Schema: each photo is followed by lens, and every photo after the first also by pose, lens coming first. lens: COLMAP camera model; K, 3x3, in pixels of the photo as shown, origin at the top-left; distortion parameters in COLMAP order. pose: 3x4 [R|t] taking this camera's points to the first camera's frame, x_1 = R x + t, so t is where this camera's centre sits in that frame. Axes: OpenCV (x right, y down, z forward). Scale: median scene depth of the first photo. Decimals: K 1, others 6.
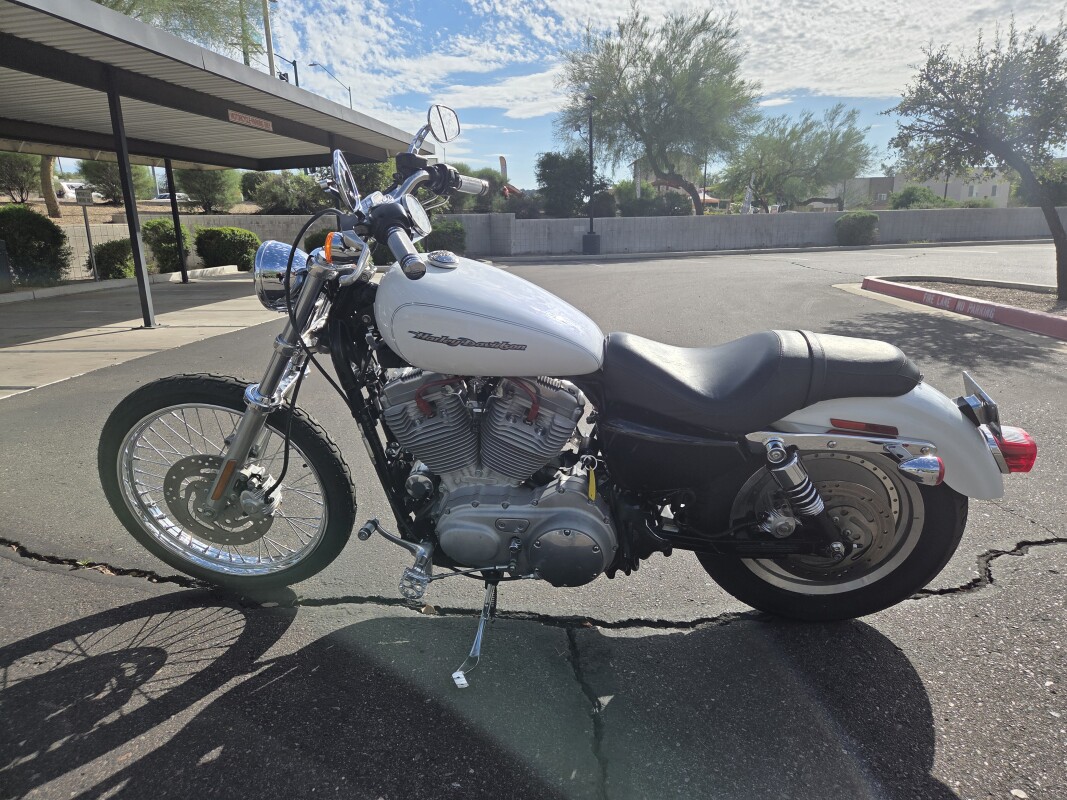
lens RADIAL K [[720.8, 0, 534.5], [0, 720.8, 418.7], [0, 0, 1]] dist [0.059797, -0.067847]
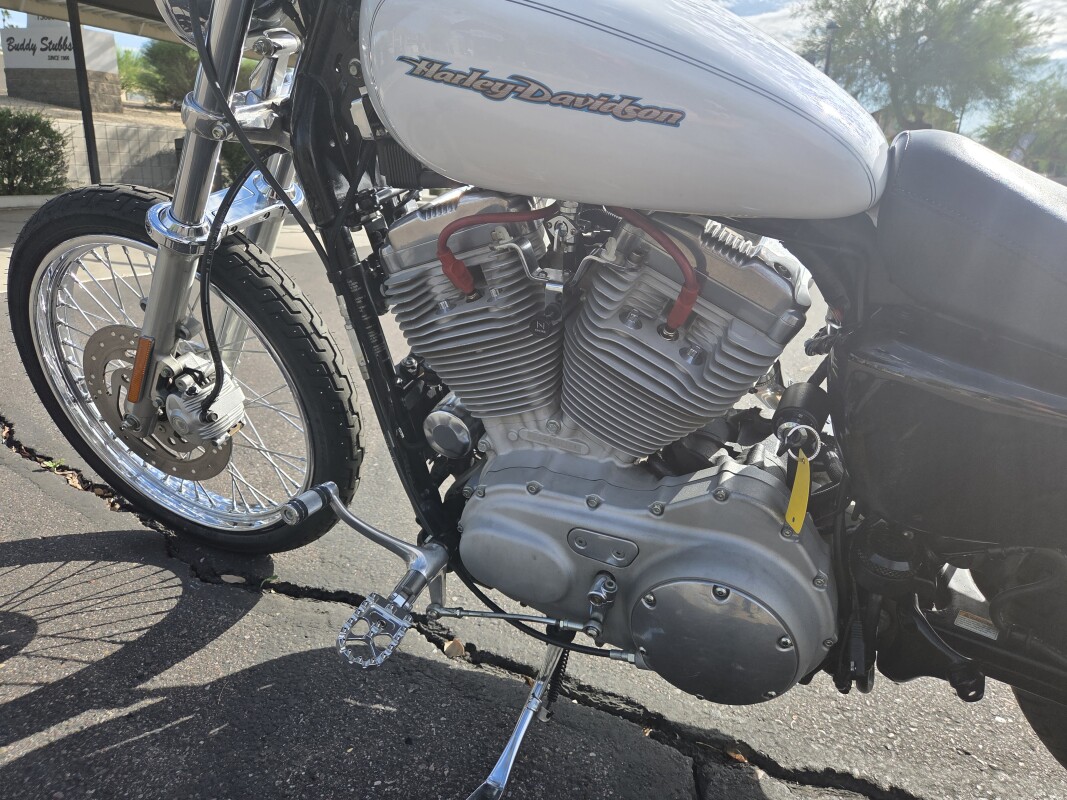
lens RADIAL K [[728.7, 0, 516.1], [0, 728.7, 396.8], [0, 0, 1]] dist [0.070073, -0.070214]
pose [[0.956963, 0.145332, -0.251197, 0.020143], [-0.136678, 0.989268, 0.051661, 0.033186], [0.256009, -0.015104, 0.966556, 0.512524]]
